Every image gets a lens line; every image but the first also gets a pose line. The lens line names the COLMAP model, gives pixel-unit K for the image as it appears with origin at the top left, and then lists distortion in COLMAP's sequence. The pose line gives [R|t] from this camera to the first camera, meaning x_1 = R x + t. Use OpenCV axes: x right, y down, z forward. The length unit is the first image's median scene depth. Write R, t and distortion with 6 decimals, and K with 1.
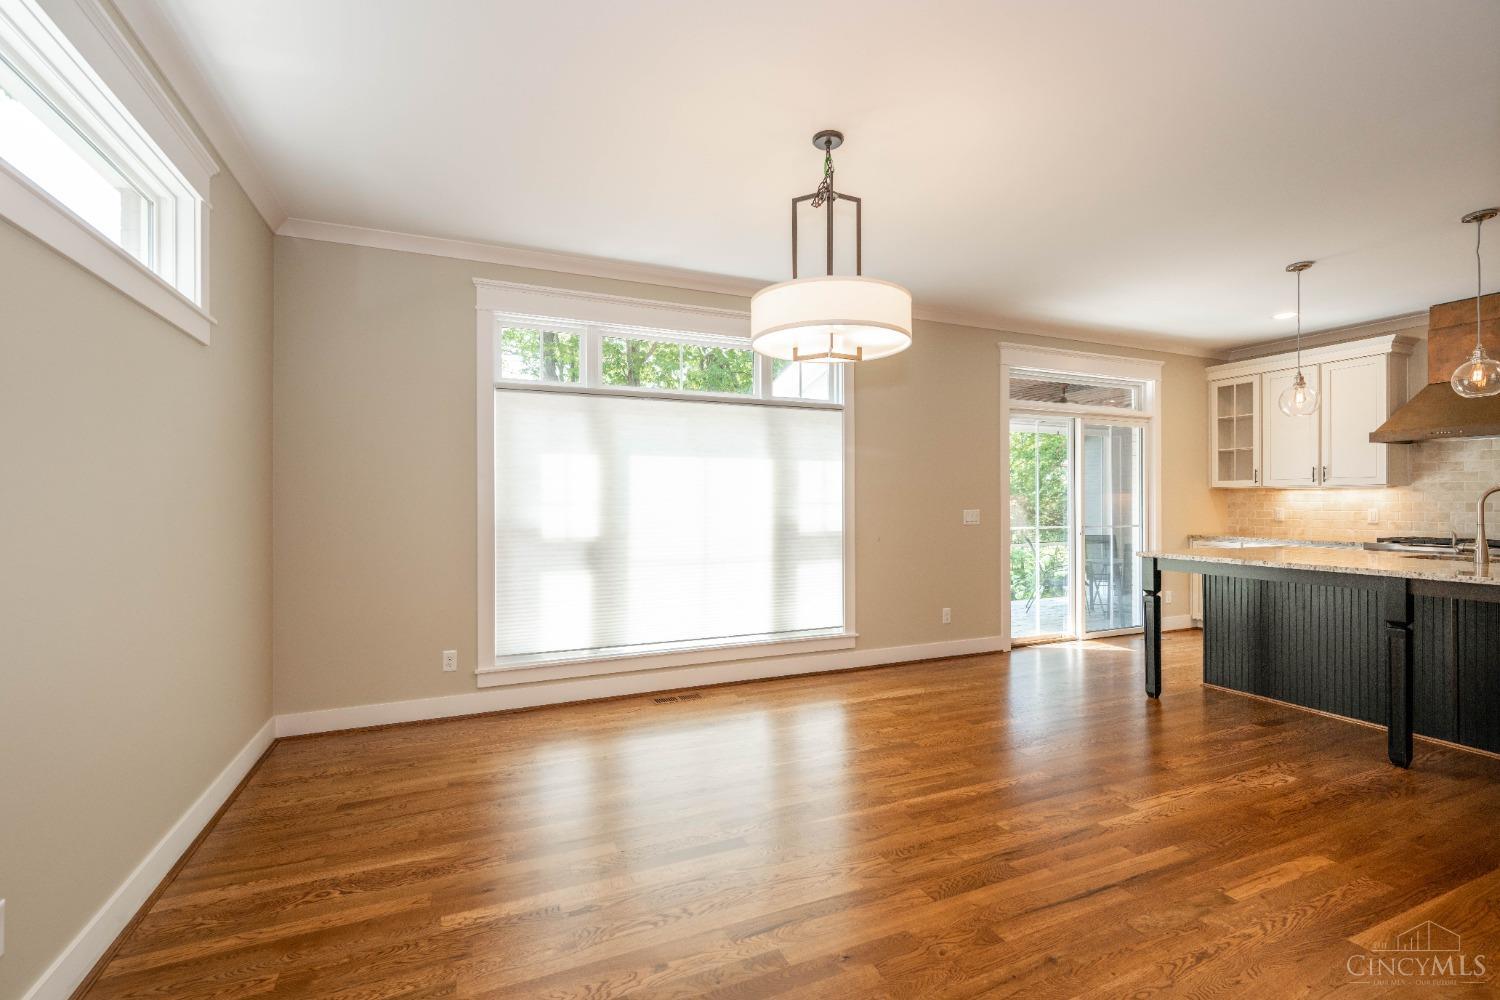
lens RADIAL K [[657.7, 0, 743.4], [0, 657.7, 503.3], [0, 0, 1]] dist [-0.003126, -0.000637]
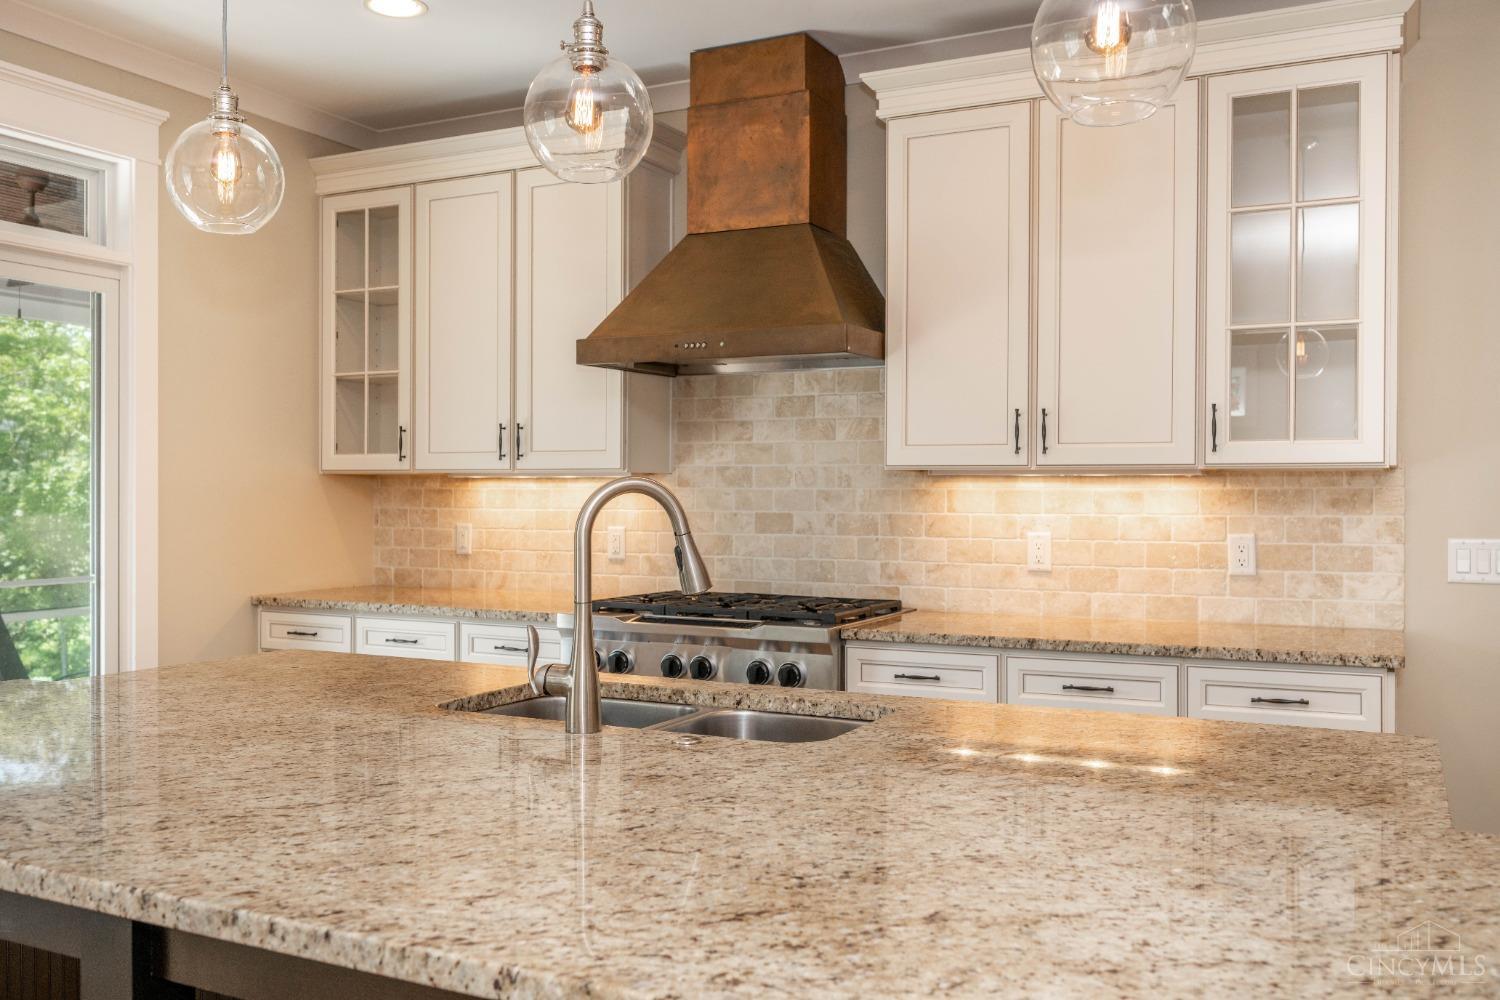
lens RADIAL K [[1281.5, 0, 750.0], [0, 1281.5, 500.0], [0, 0, 1]] dist [-0.004696, -0.001716]
pose [[0.769857, 0.001647, 0.638214, 0.524518], [-0.001837, 0.999998, -0.000364, -0.008804], [-0.638213, -0.000892, 0.769859, 0.319415]]
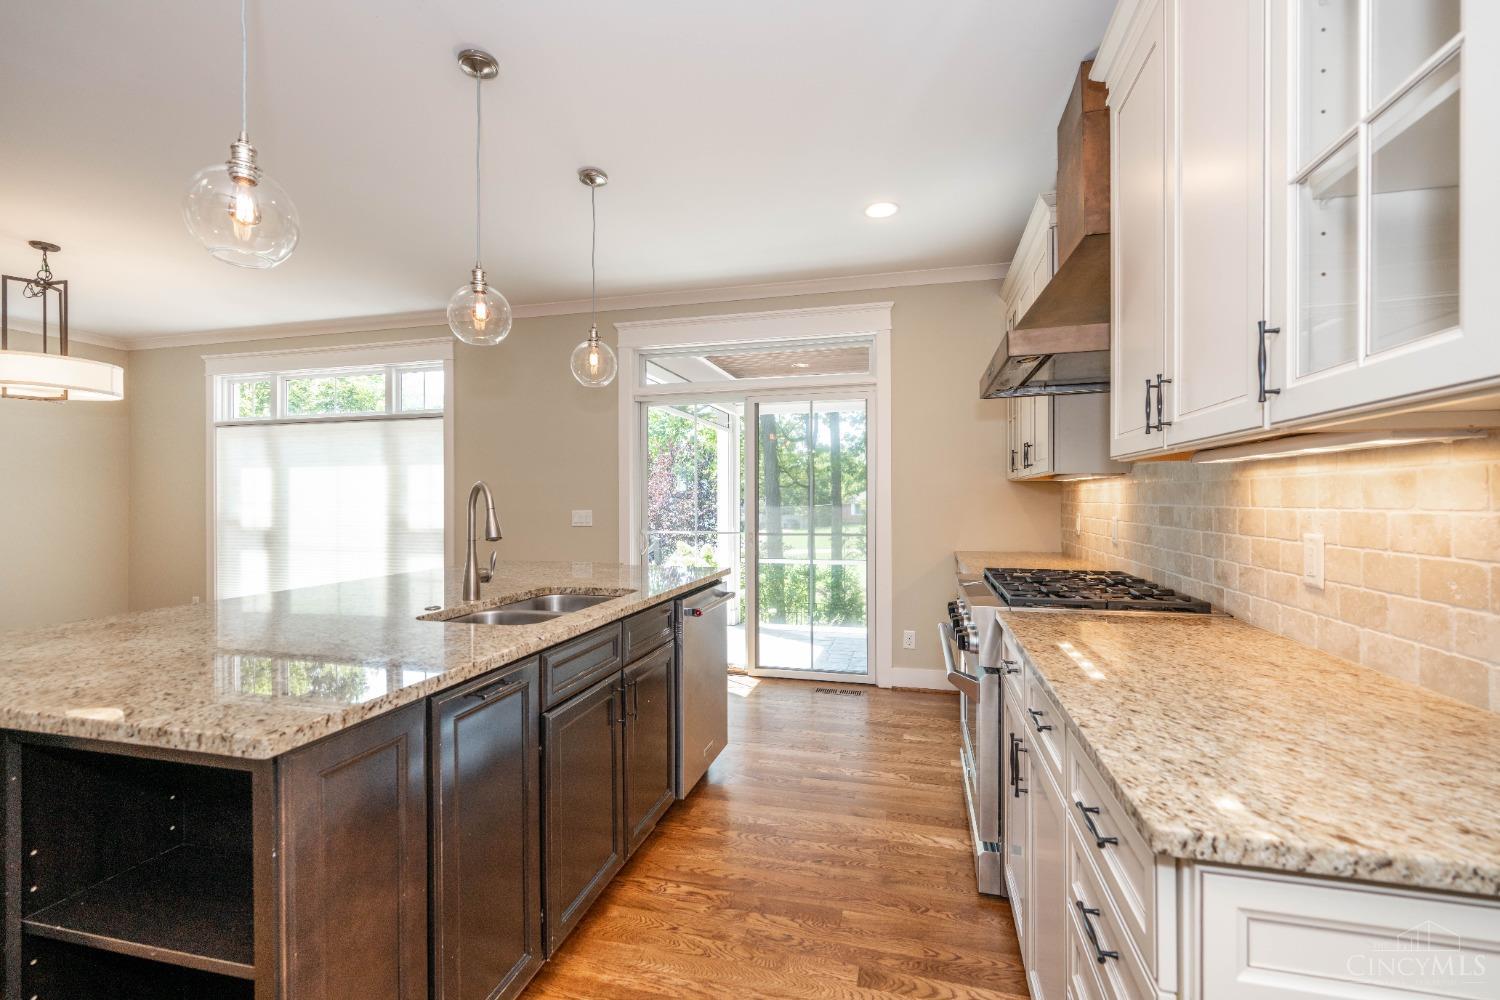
lens RADIAL K [[659.4, 0, 748.2], [0, 659.4, 501.7], [0, 0, 1]] dist [-0.001892, -0.000627]
pose [[0.784566, 0.002509, -0.620041, 1.125209], [-0.002494, 0.999996, 0.000890, -0.003775], [0.620041, 0.000848, 0.784569, 0.419910]]
